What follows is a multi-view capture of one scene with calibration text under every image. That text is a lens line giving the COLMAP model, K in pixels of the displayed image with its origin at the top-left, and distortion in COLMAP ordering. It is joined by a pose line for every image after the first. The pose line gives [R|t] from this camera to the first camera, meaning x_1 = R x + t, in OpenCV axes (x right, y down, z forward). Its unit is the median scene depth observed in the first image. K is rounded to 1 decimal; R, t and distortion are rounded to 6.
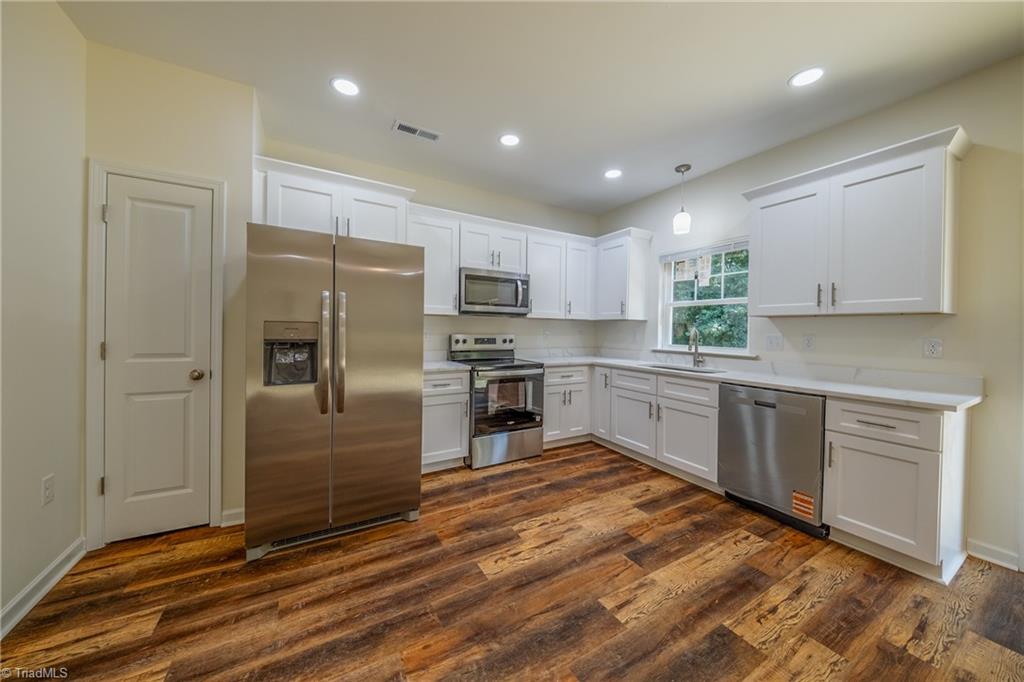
lens RADIAL K [[289.0, 0, 545.3], [0, 289.0, 331.4], [0, 0, 1]] dist [0.000335, -0.001162]
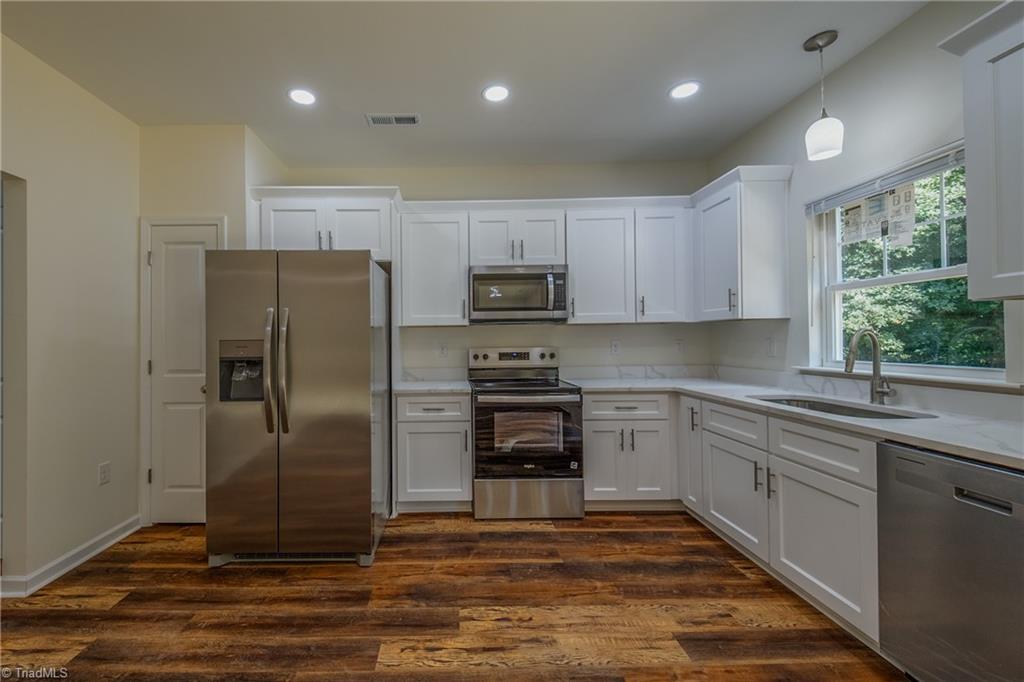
lens RADIAL K [[366.6, 0, 510.4], [0, 366.6, 335.8], [0, 0, 1]] dist [-0.000131, -0.000341]
pose [[0.890181, -0.031186, -0.454539, 0.297349], [0.022547, 0.999448, -0.024417, 0.002244], [0.455049, 0.011487, 0.890392, 0.144553]]
